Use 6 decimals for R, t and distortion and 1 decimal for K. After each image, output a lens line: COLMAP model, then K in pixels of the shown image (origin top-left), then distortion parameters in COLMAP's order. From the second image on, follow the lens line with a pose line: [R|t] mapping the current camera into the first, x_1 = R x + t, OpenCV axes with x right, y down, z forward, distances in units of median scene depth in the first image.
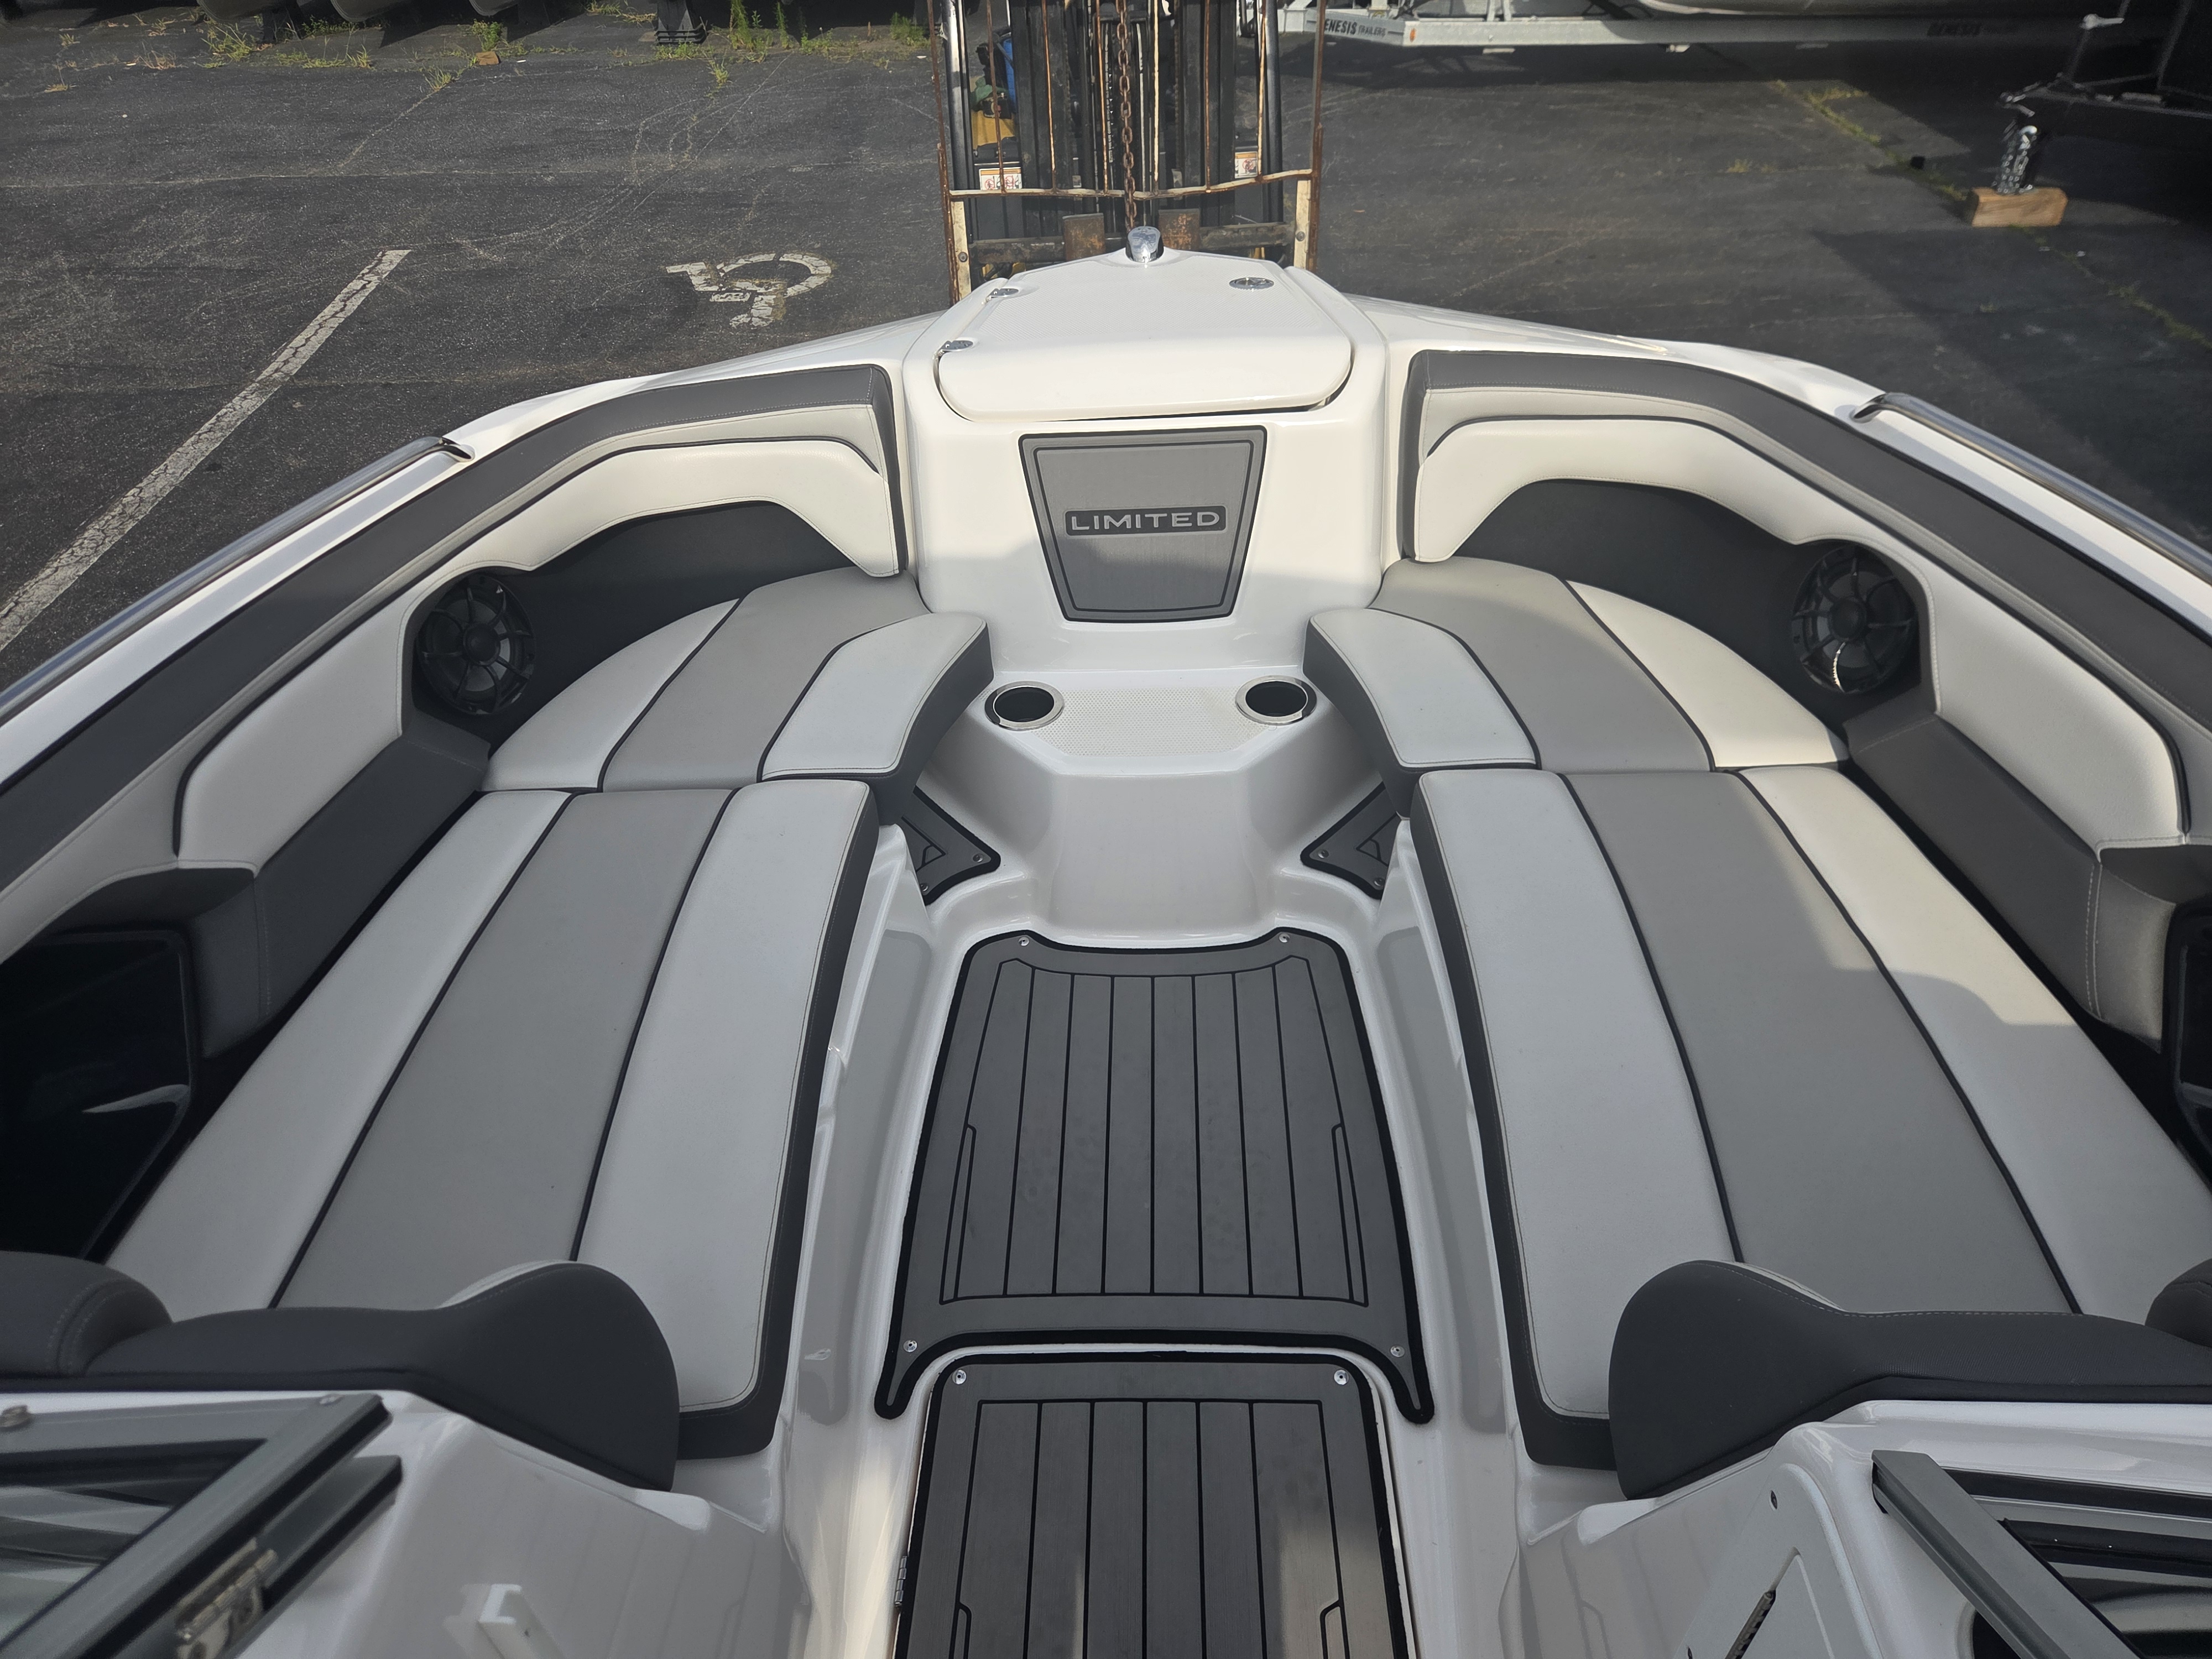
lens RADIAL K [[1525.1, 0, 1106.0], [0, 1525.1, 829.5], [0, 0, 1]] dist [0.038452, -0.045257]
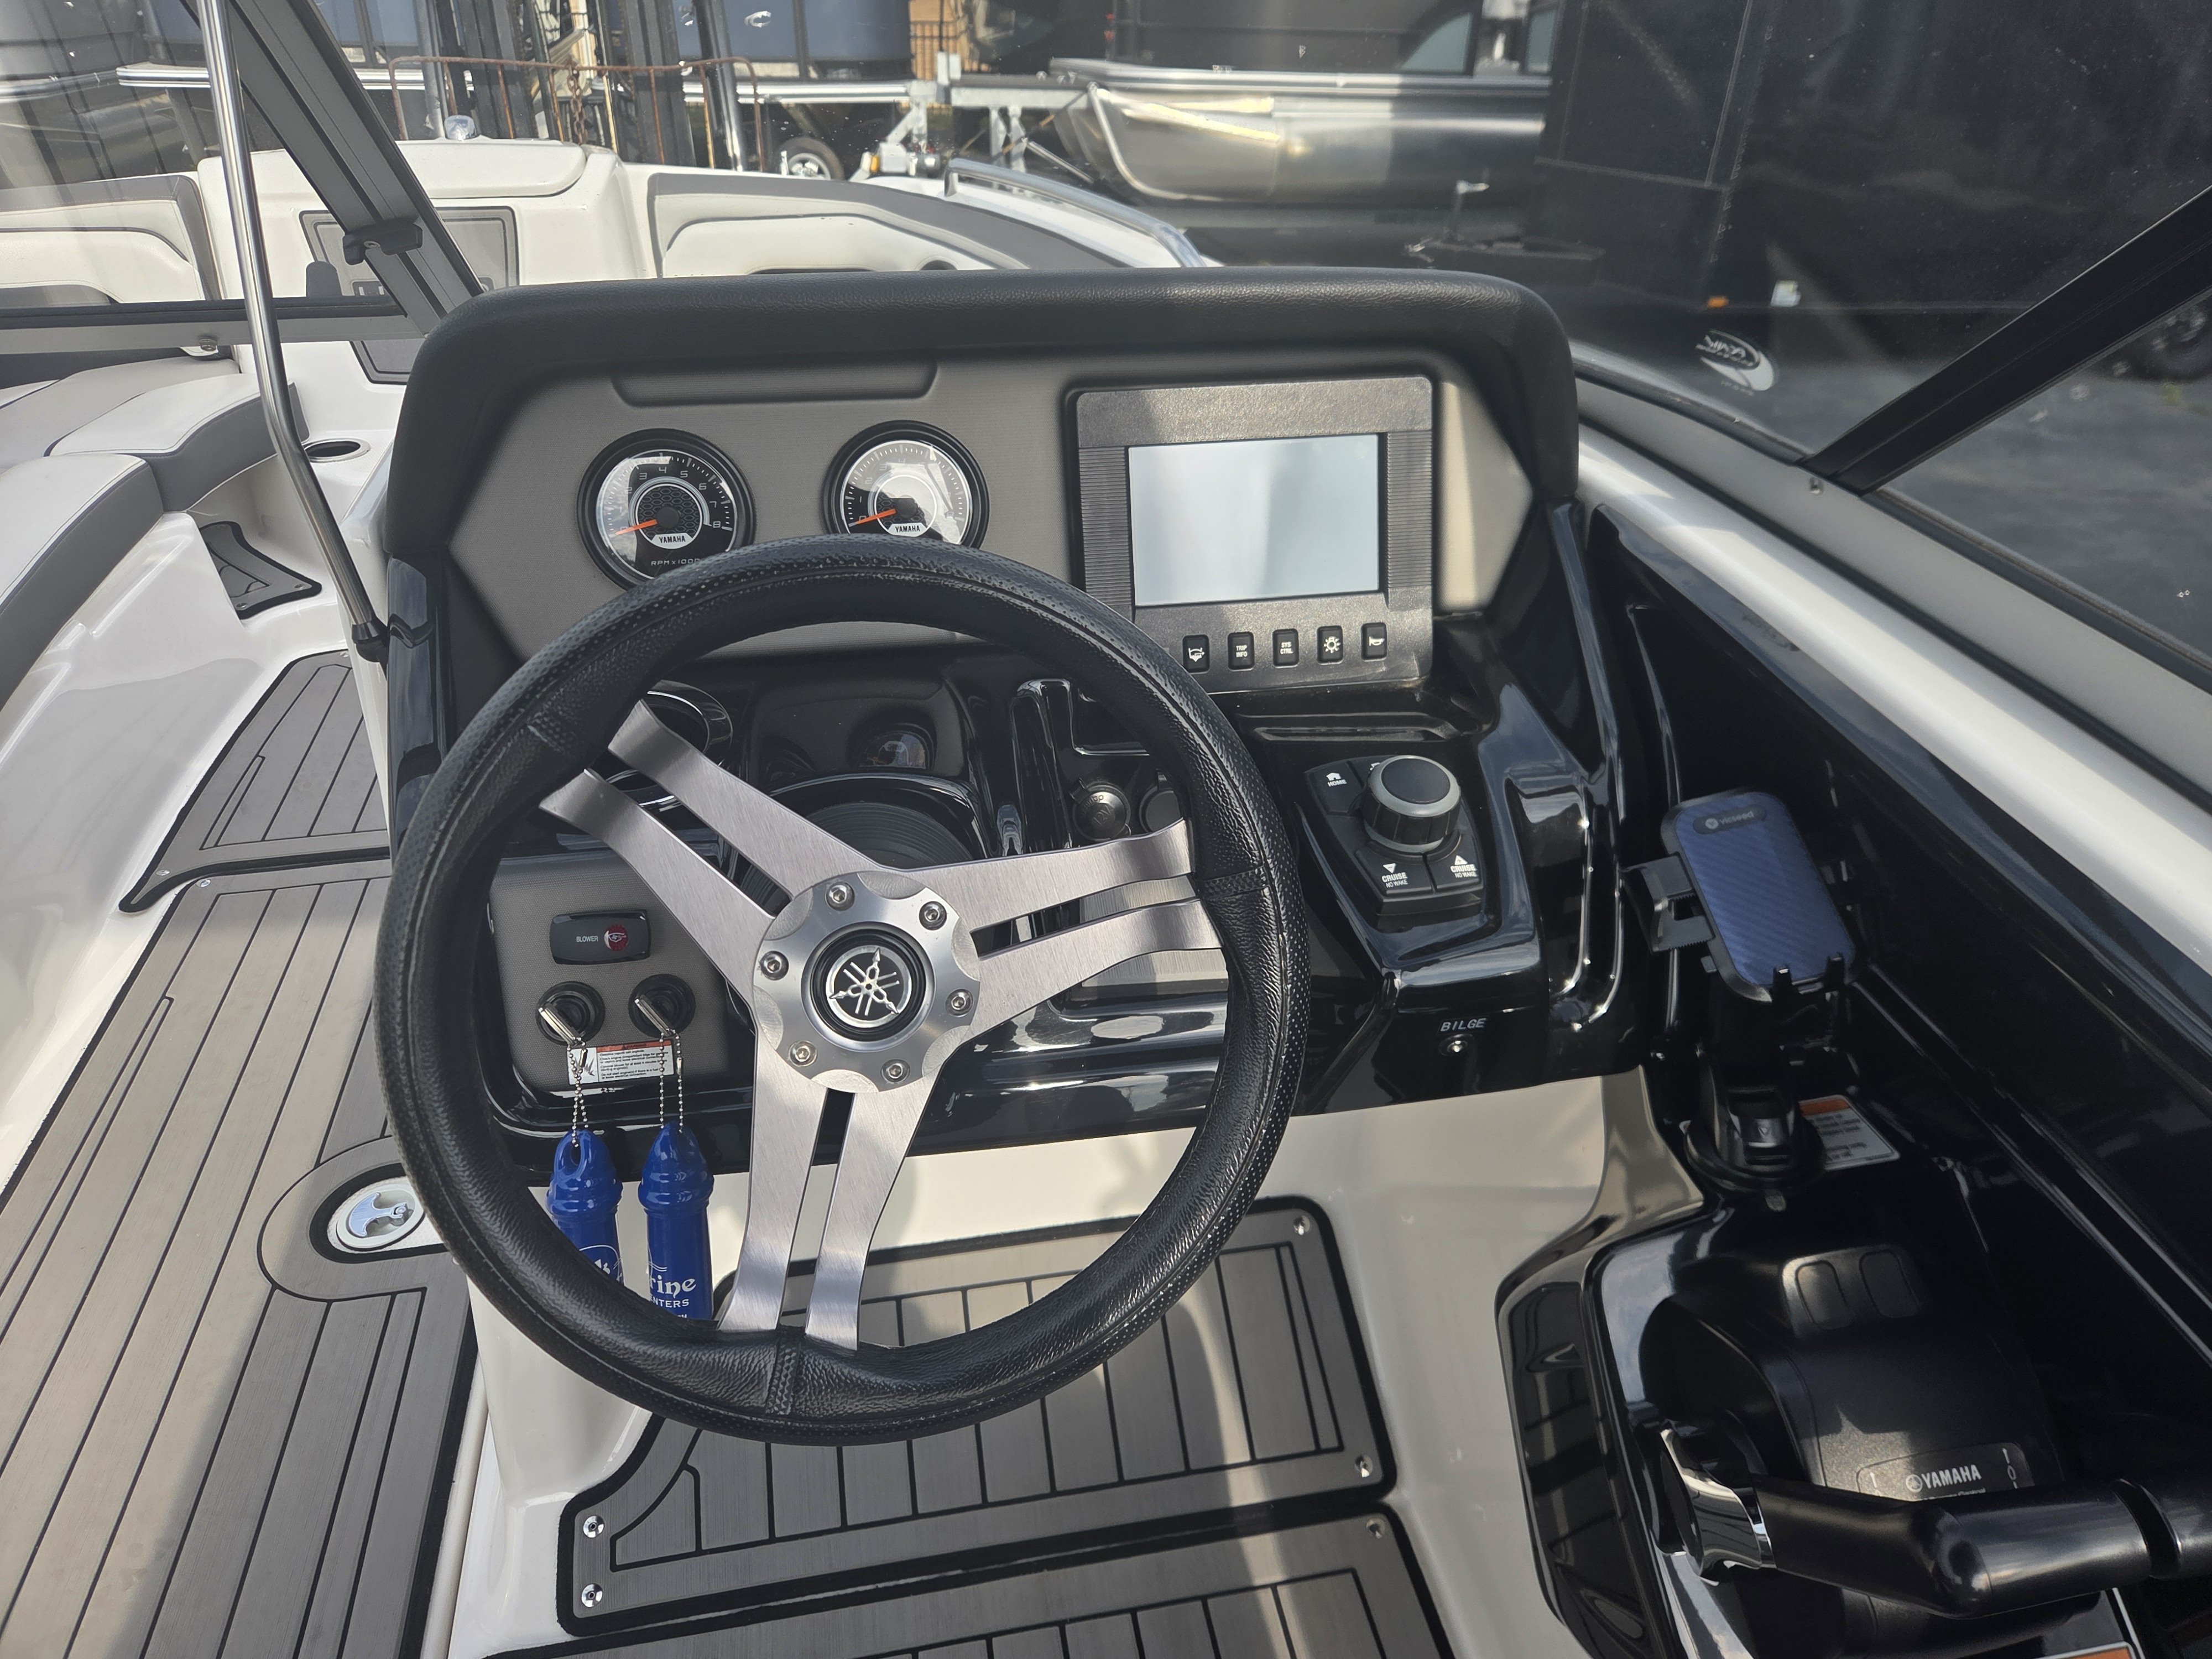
lens RADIAL K [[1525.1, 0, 1106.0], [0, 1525.1, 829.5], [0, 0, 1]] dist [0.038452, -0.045257]
pose [[0.977111, -0.057128, 0.204918, 0.270376], [0.085168, 0.987752, -0.130739, 0.414382], [-0.194939, 0.145199, 0.970008, -0.233148]]
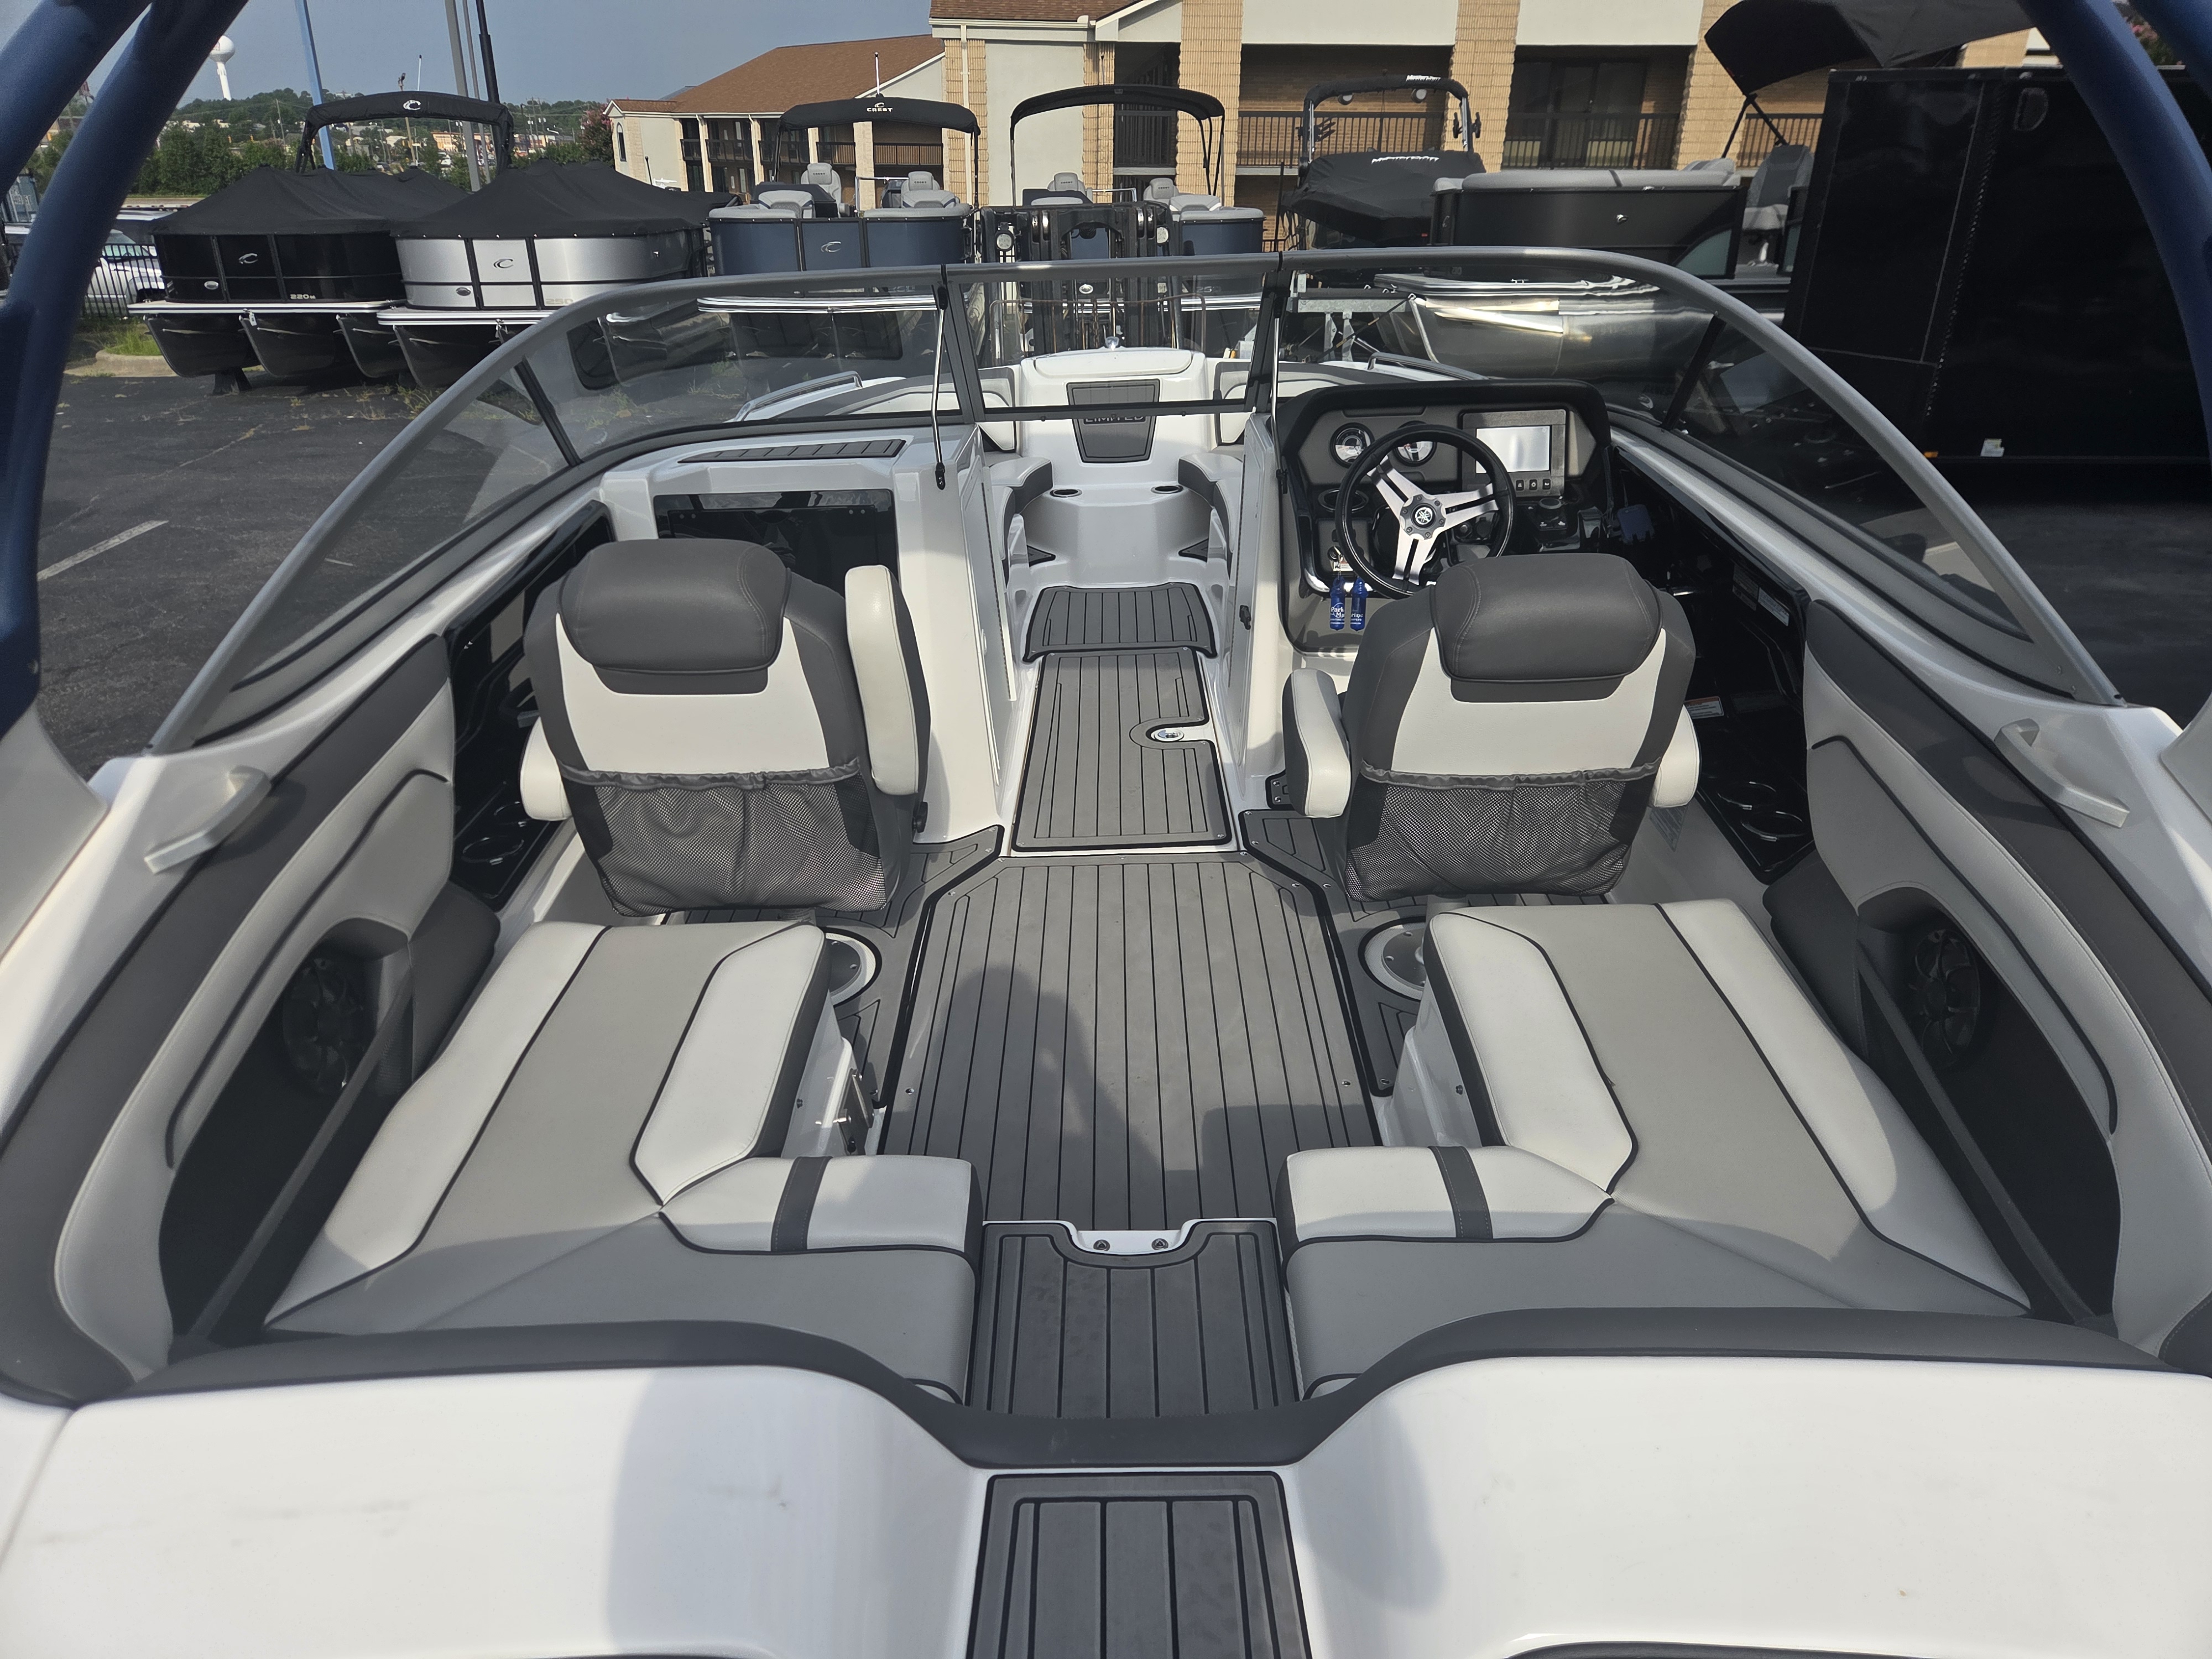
lens RADIAL K [[1487.0, 0, 1106.0], [0, 1487.0, 829.5], [0, 0, 1]] dist [-0.001207, -0.004125]
pose [[0.999646, 0.003755, 0.026329, -0.050188], [0.002622, 0.971243, -0.238077, 1.020219], [-0.026466, 0.238062, 0.970889, -1.213218]]
